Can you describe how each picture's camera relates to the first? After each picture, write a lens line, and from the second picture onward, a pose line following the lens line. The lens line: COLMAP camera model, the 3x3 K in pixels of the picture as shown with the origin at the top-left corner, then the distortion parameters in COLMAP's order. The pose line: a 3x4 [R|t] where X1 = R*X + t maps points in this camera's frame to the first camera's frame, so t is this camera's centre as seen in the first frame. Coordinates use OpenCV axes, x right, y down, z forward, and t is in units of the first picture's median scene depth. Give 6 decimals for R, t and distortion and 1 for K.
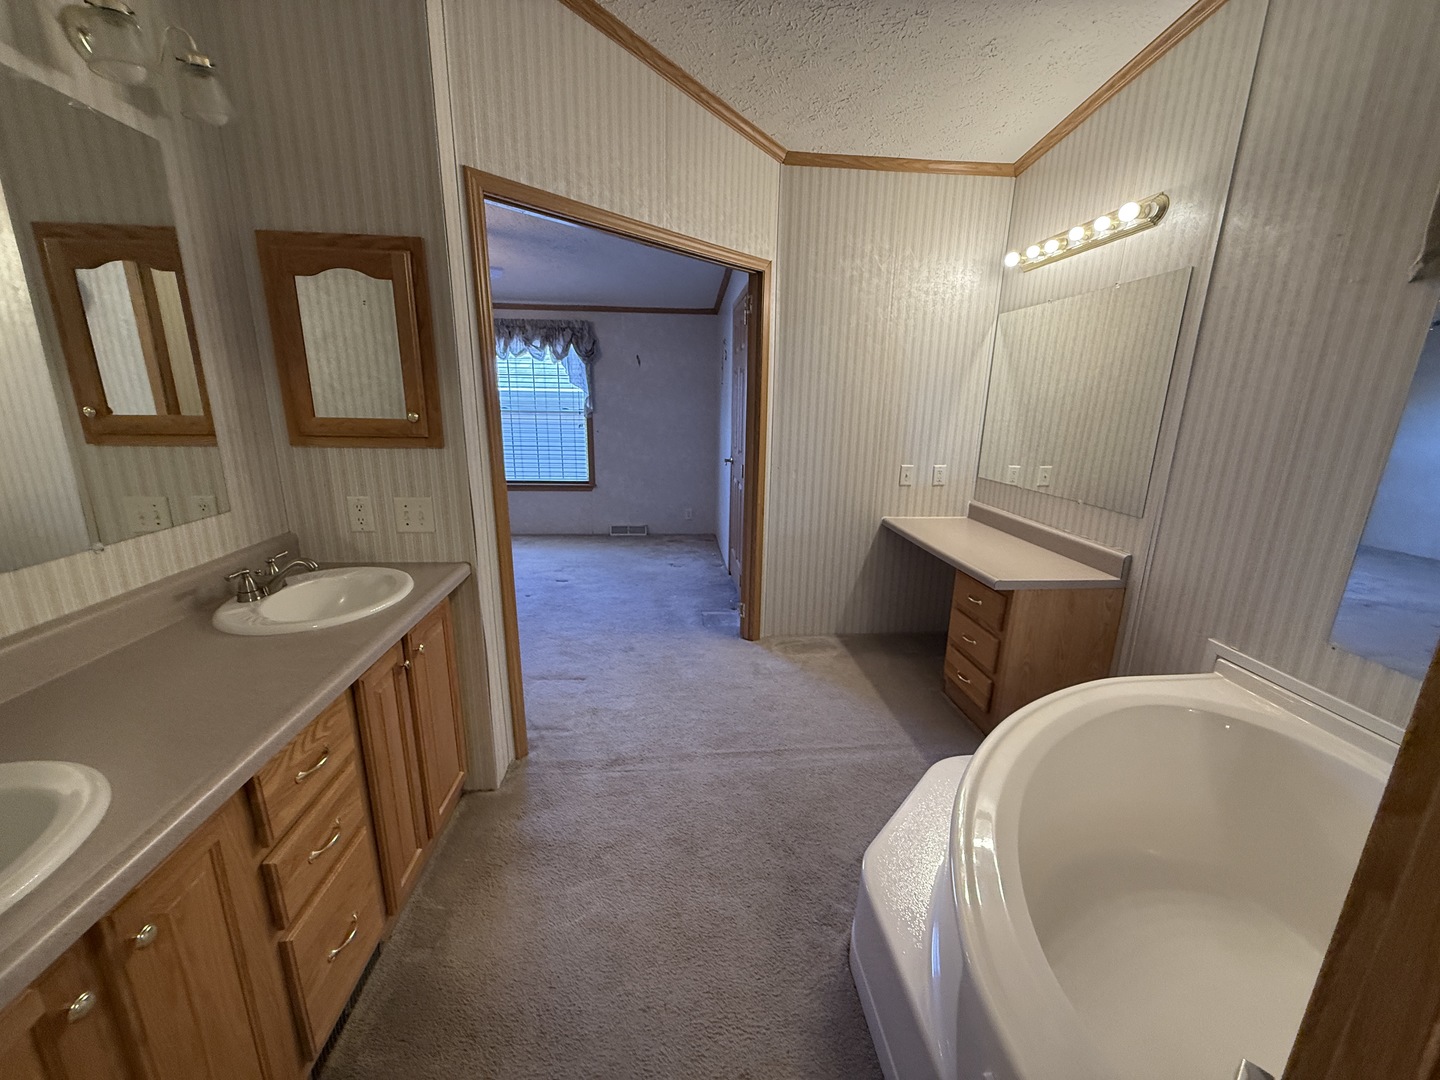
lens RADIAL K [[573.7, 0, 721.9], [0, 573.7, 544.7], [0, 0, 1]] dist [0.002893, -0.001289]
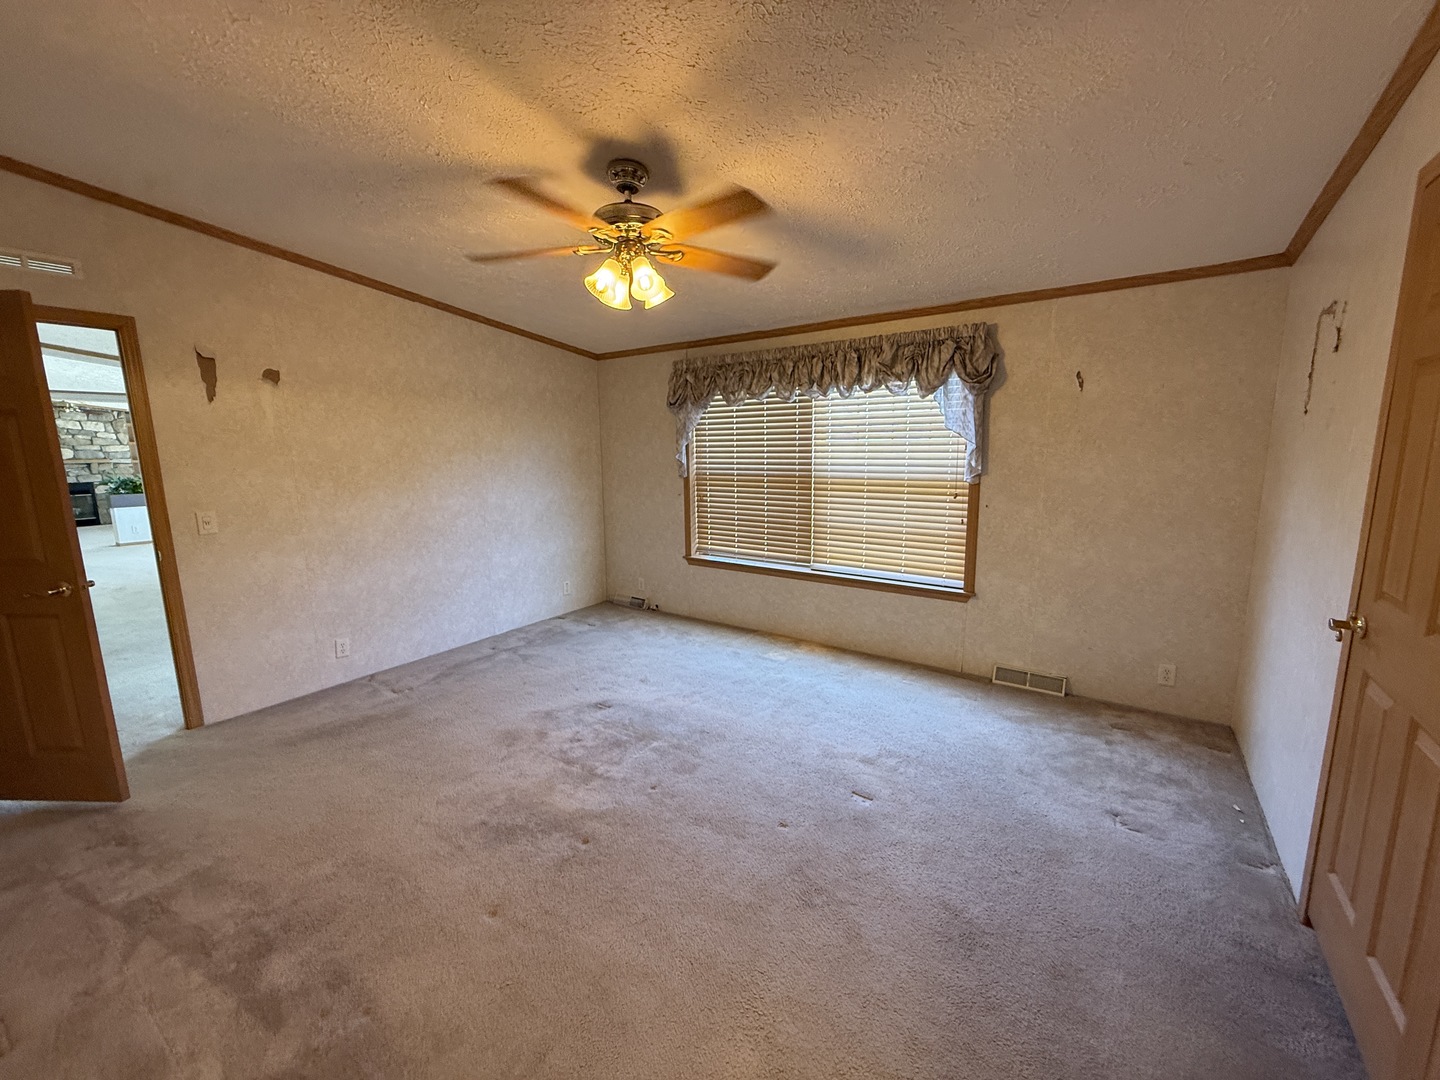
lens RADIAL K [[573.7, 0, 719.3], [0, 573.7, 540.8], [0, 0, 1]] dist [0.002893, -0.001289]
pose [[0.760741, 0.076537, -0.644527, -0.045380], [-0.128501, 0.991127, -0.033975, -0.112874], [0.636208, 0.108669, 0.763826, 0.399107]]
